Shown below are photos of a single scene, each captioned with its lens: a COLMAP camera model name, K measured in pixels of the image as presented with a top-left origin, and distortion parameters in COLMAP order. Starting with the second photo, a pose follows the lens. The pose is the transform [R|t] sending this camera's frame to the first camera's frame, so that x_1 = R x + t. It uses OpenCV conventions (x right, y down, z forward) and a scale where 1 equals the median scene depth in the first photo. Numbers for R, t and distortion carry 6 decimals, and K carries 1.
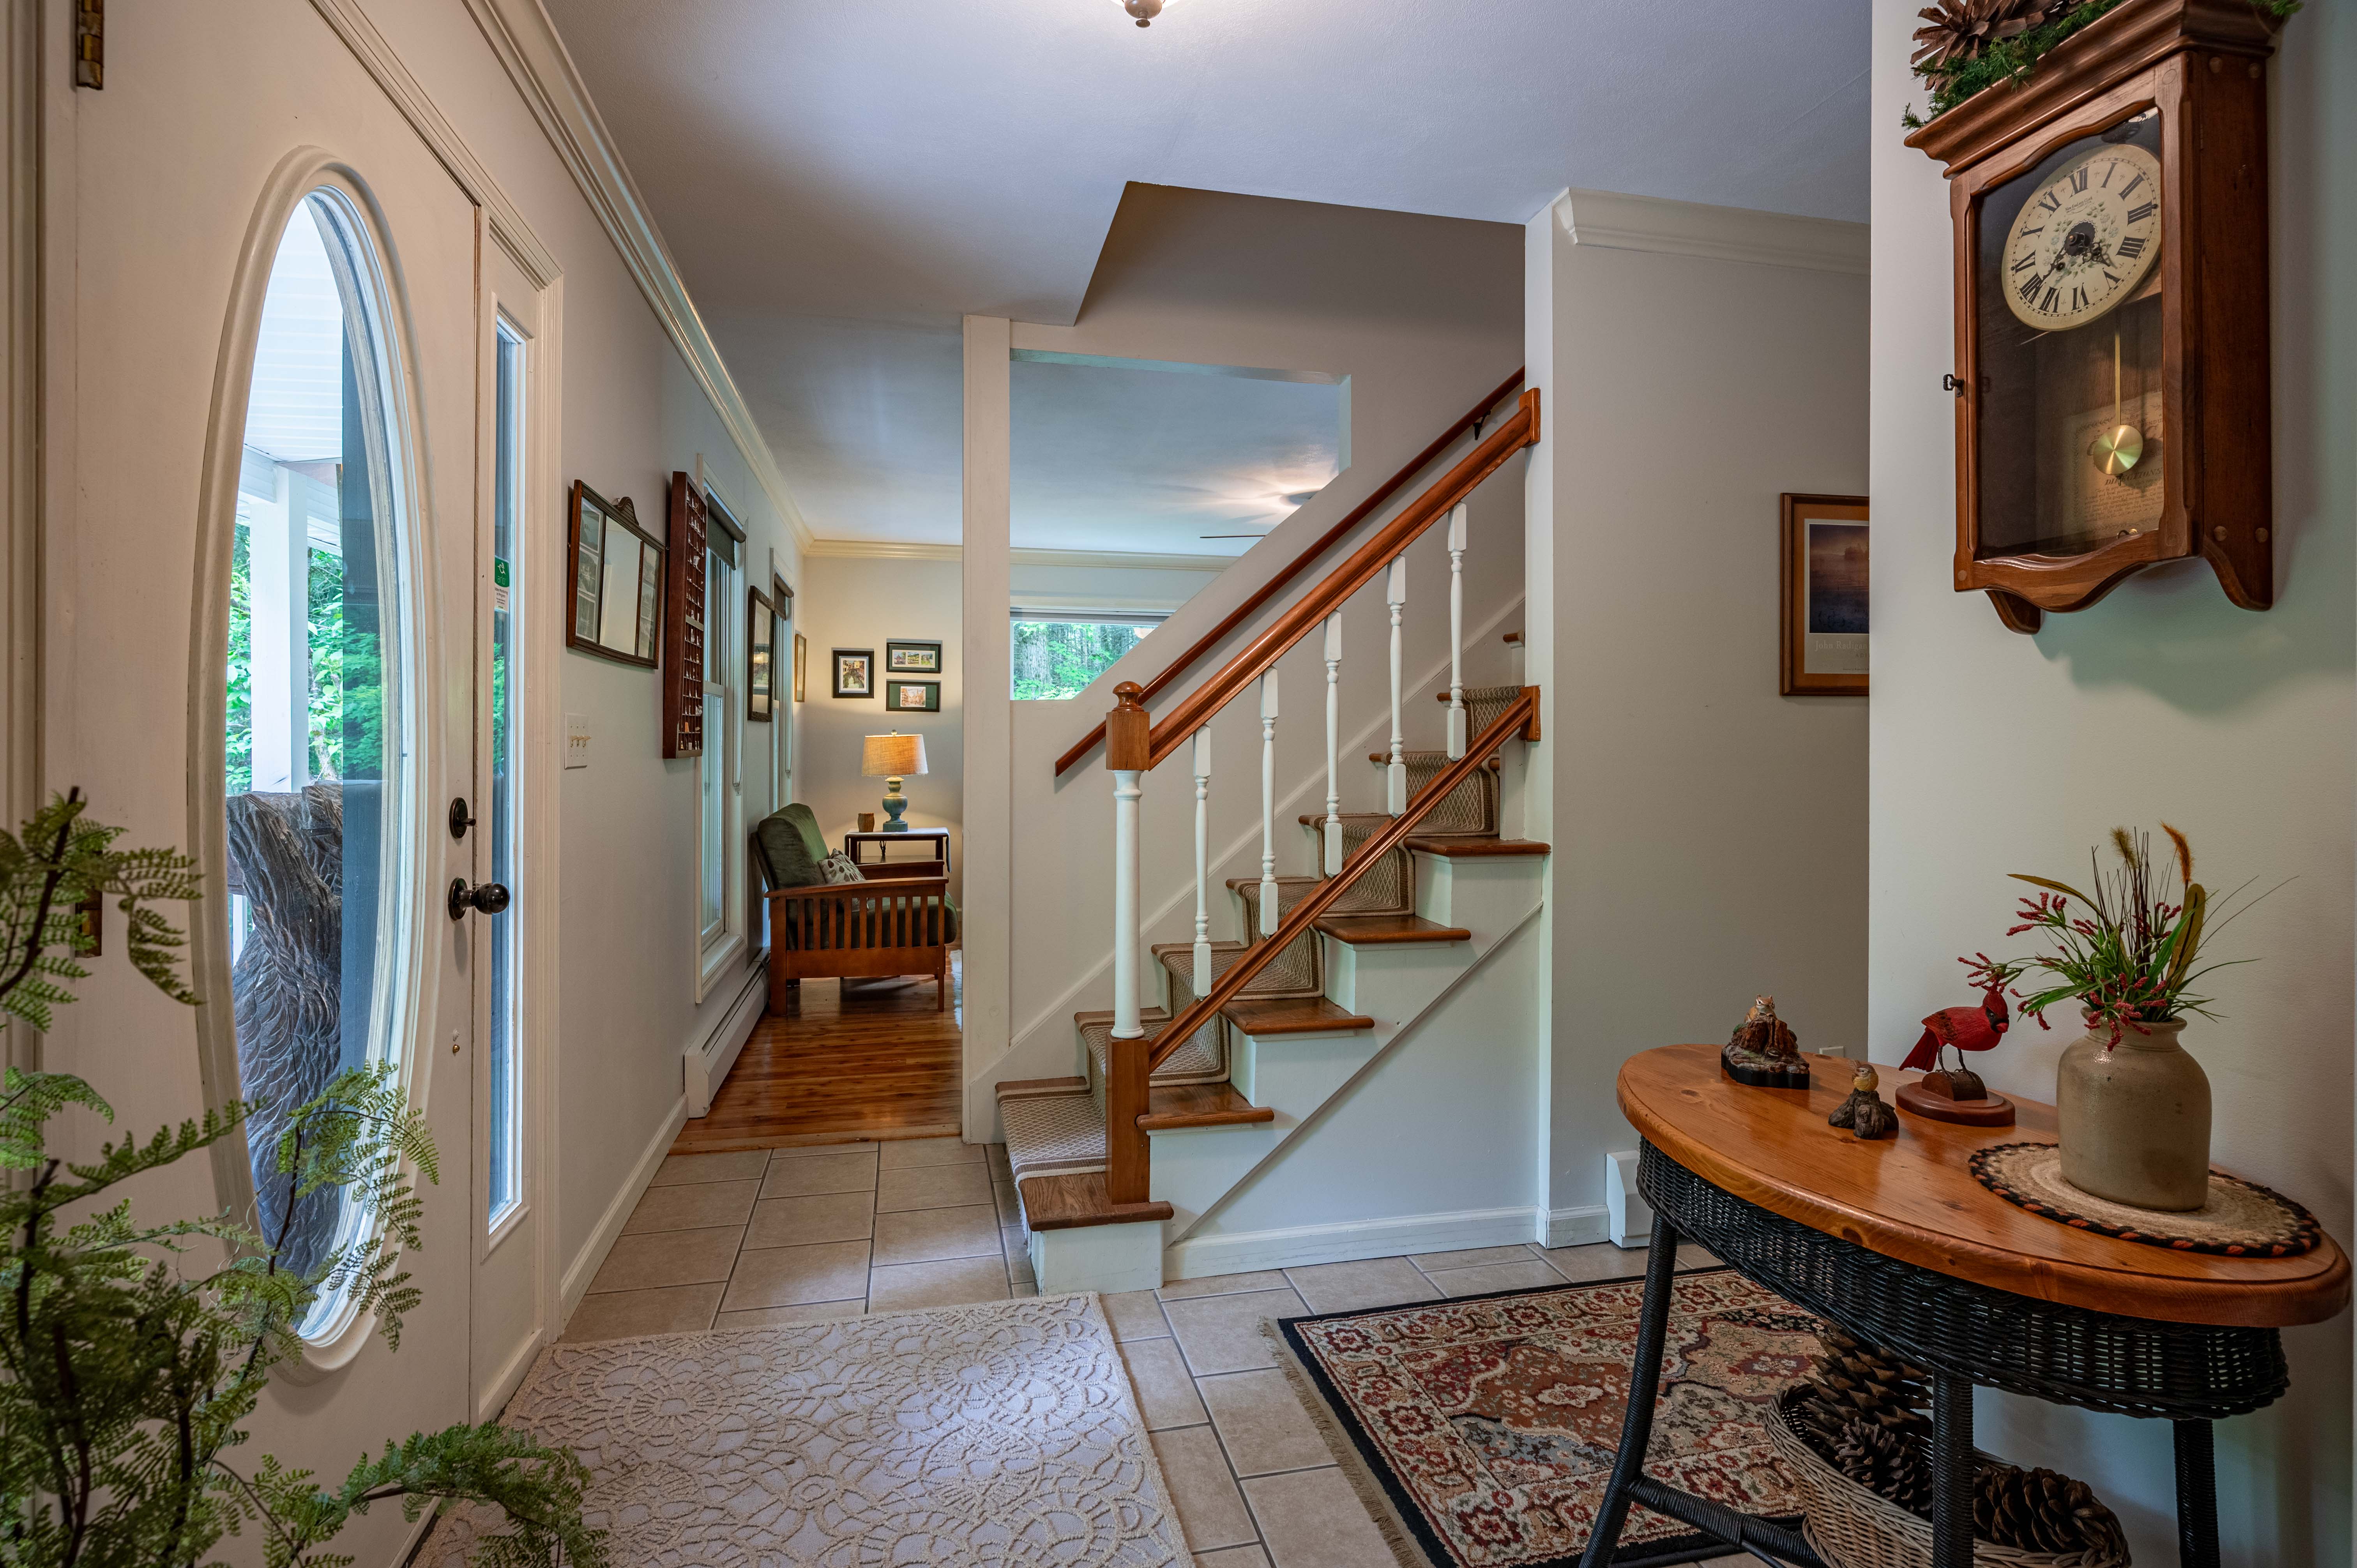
lens RADIAL K [[1159.2, 0, 1198.6], [0, 1159.2, 739.4], [0, 0, 1]] dist [-0.003682, 0.004232]
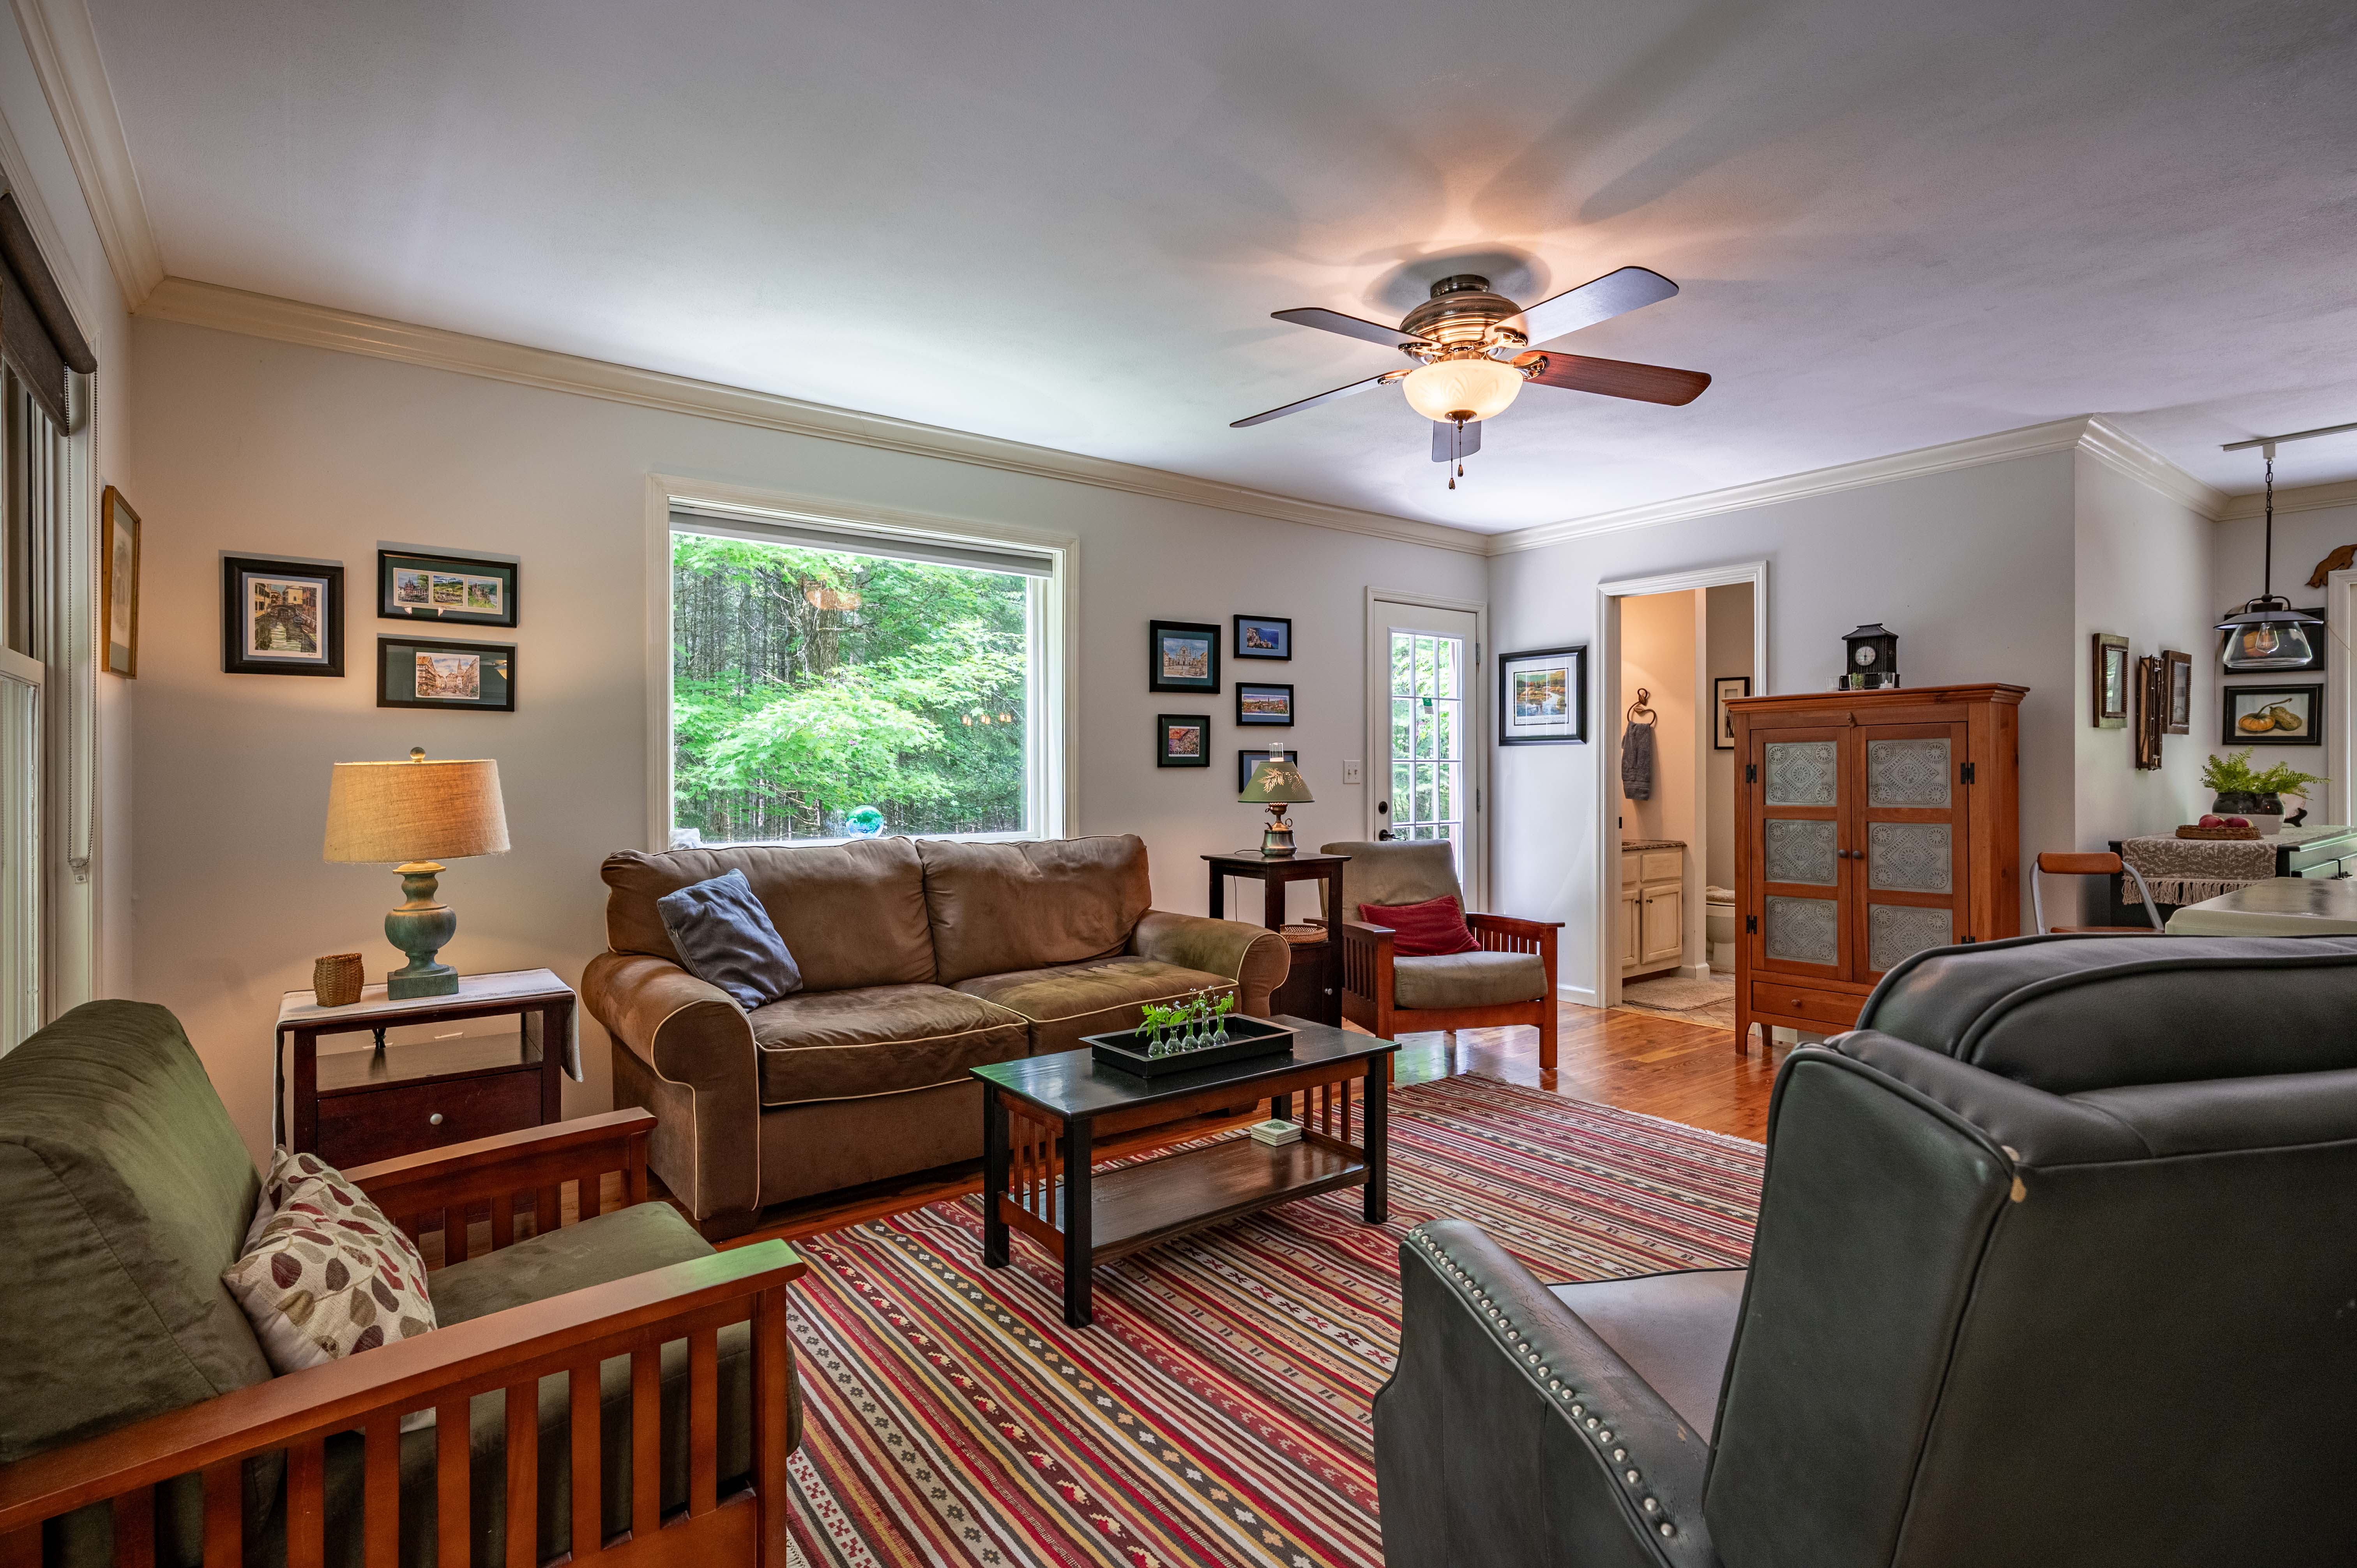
lens RADIAL K [[1159.2, 0, 1198.9], [0, 1159.2, 775.3], [0, 0, 1]] dist [-0.003682, 0.004232]
pose [[0.914805, -0.006780, 0.403838, -0.164644], [0.006924, 0.999975, 0.001104, 0.002925], [-0.403836, 0.001786, 0.914830, 0.480828]]
